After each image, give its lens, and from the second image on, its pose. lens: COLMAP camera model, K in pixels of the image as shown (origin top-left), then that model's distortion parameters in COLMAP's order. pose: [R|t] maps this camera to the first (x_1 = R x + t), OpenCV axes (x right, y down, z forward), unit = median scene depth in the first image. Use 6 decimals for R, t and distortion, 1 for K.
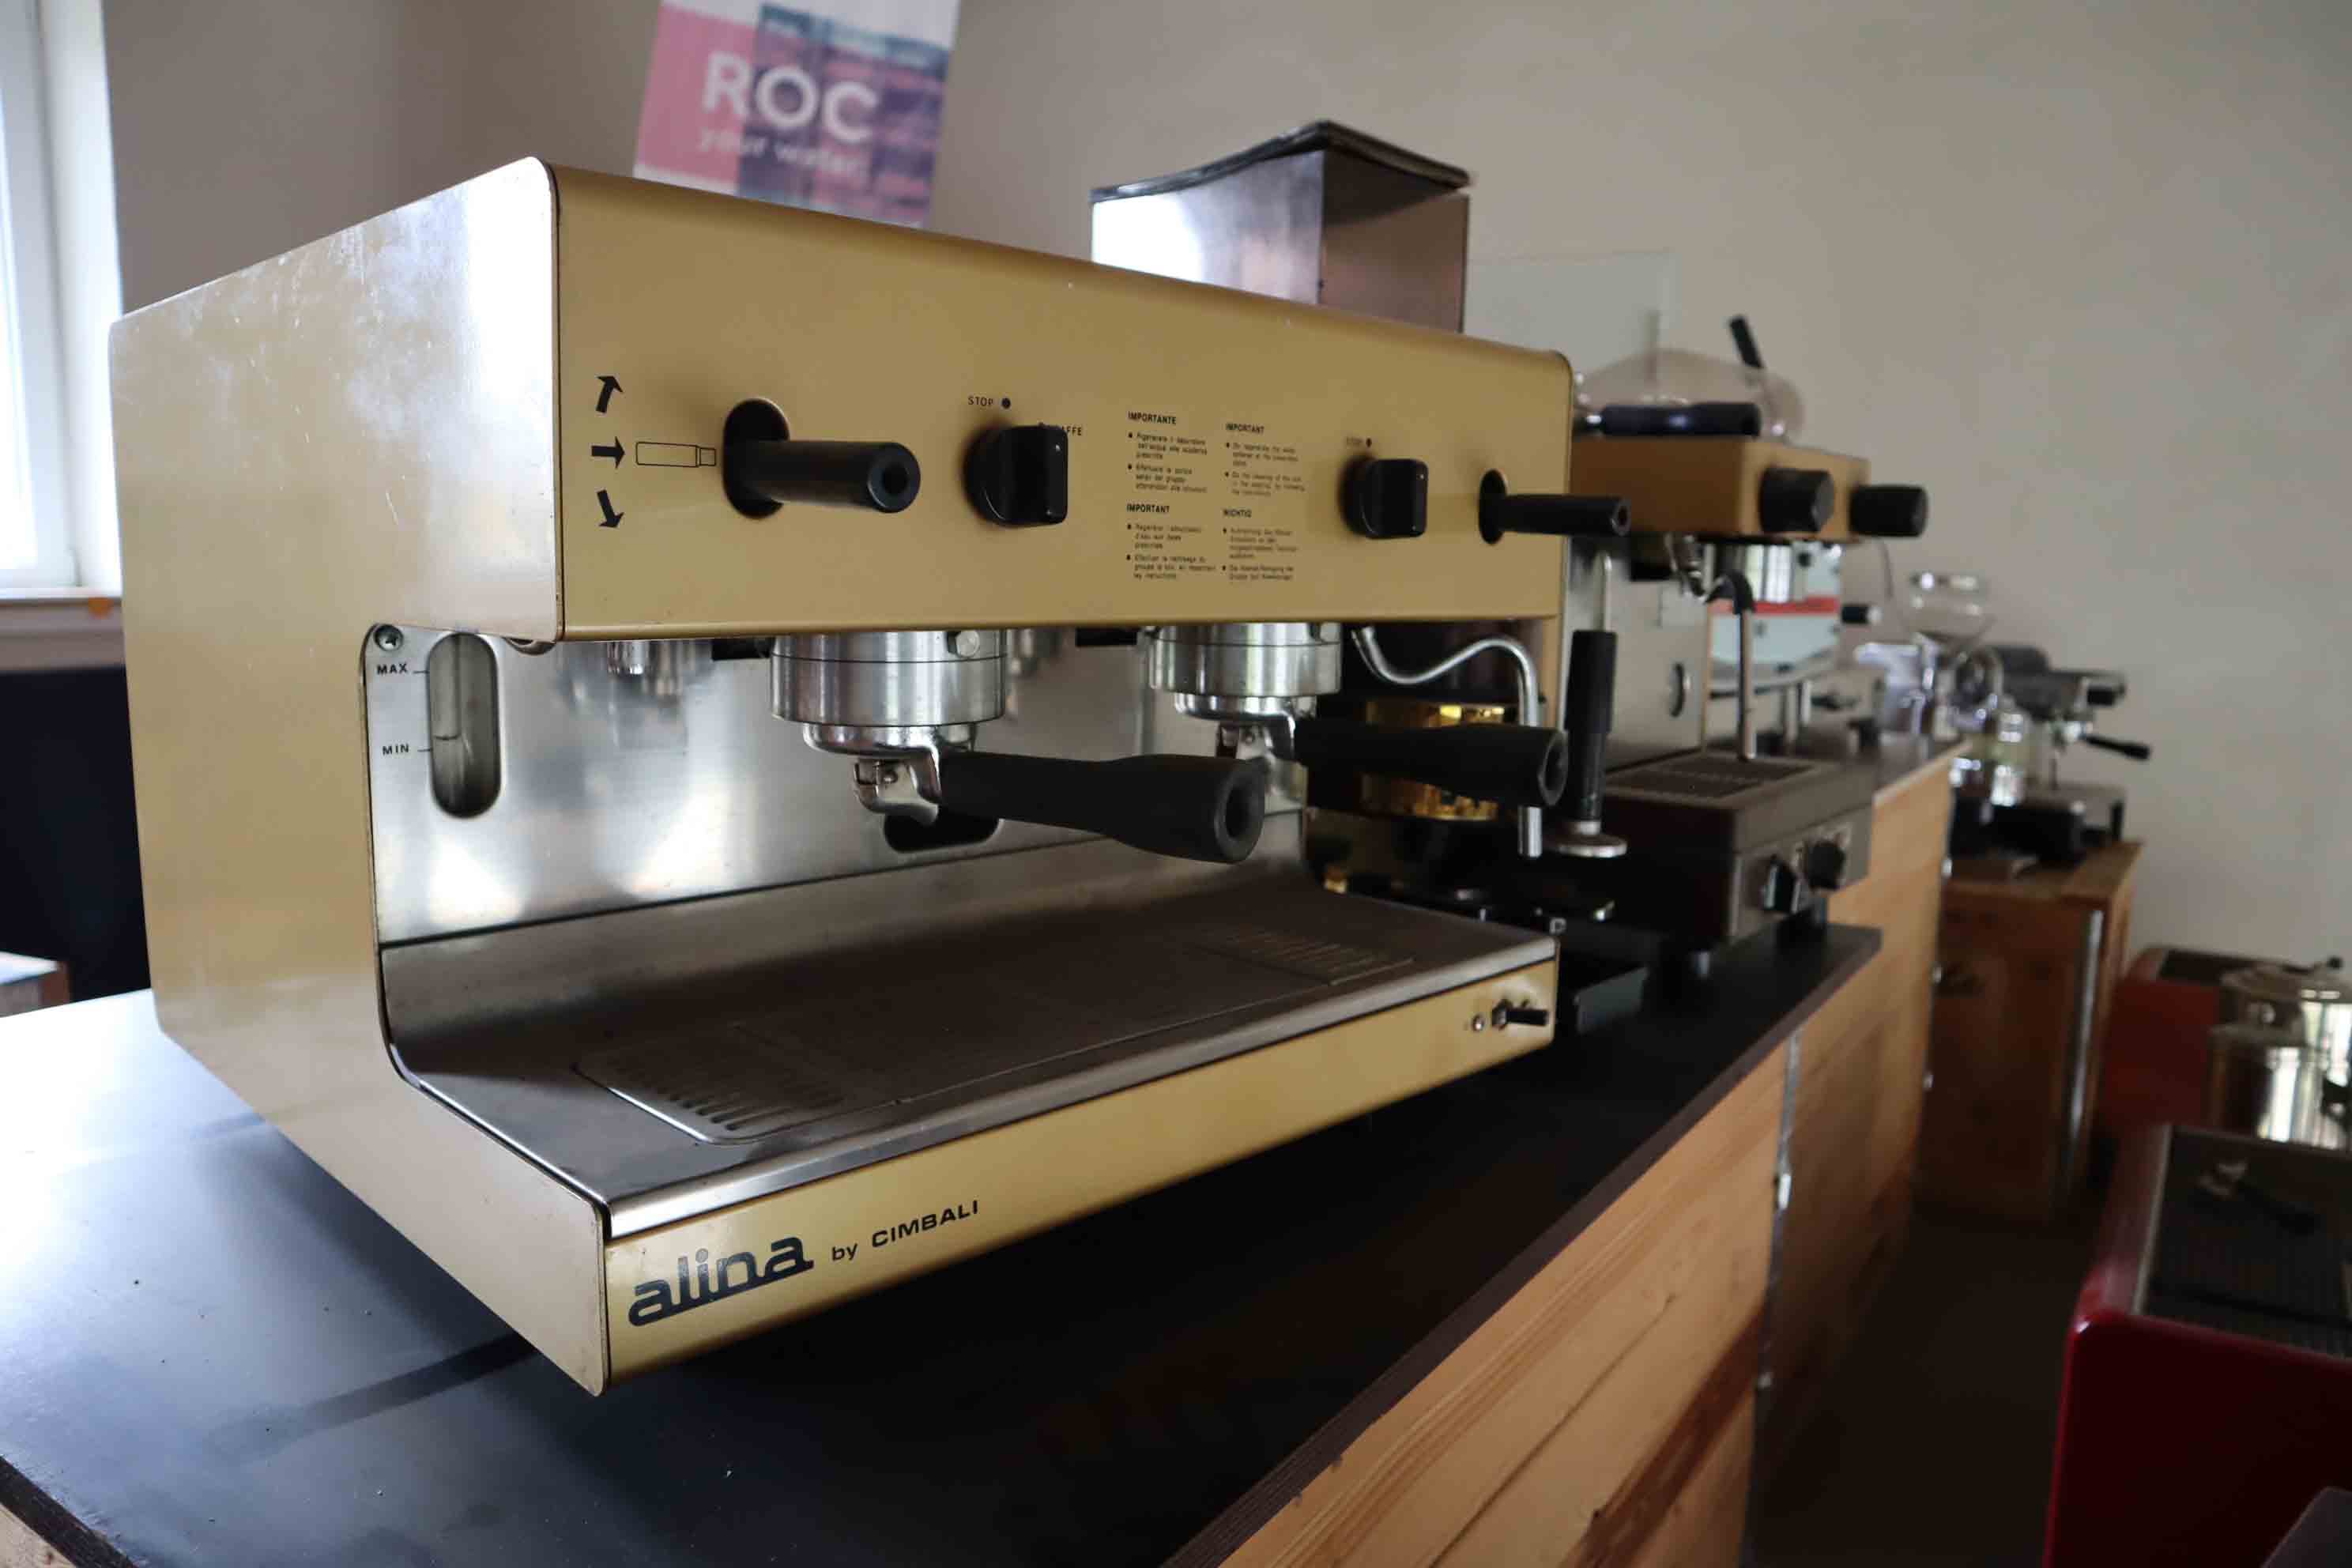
lens RADIAL K [[1699.7, 0, 1181.6], [0, 1699.7, 797.6], [0, 0, 1]] dist [-0.127527, 0.096814]
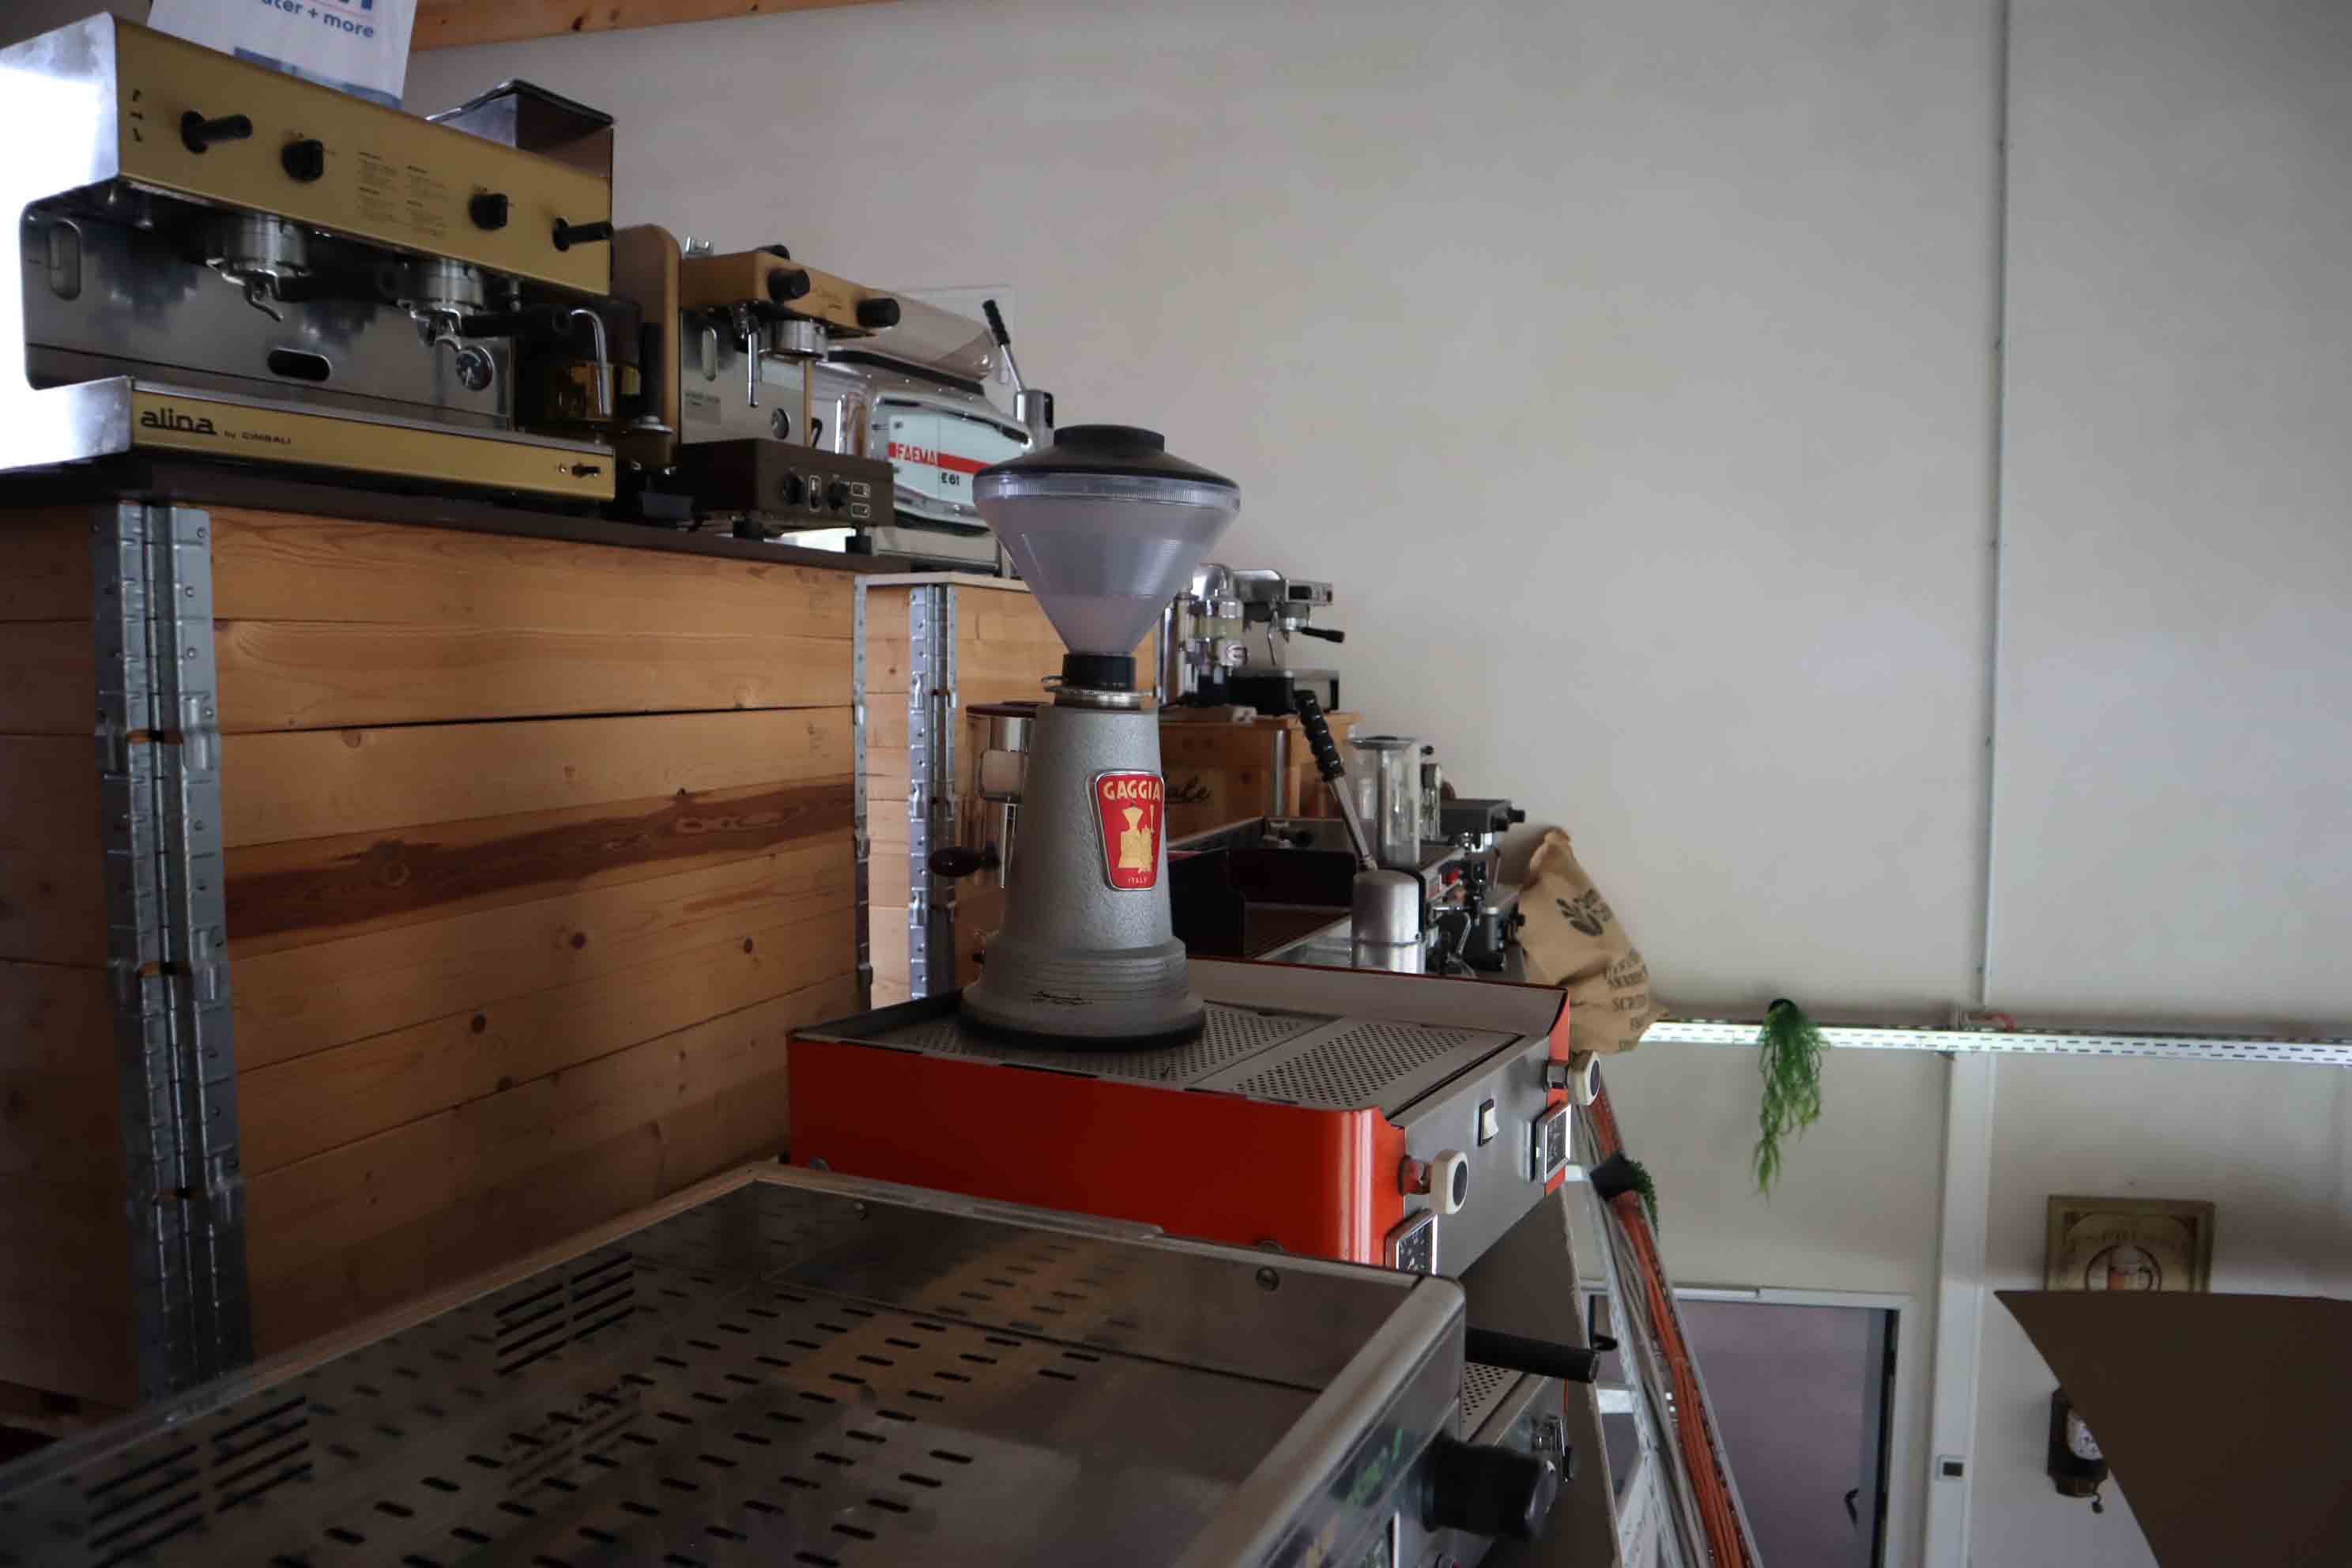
lens RADIAL K [[1699.7, 0, 1181.6], [0, 1699.7, 797.6], [0, 0, 1]] dist [-0.127527, 0.096814]
pose [[0.968789, -0.024226, 0.246701, 0.473681], [0.040542, 0.997297, -0.061275, 0.835255], [-0.244550, 0.069364, 0.967153, -1.444772]]
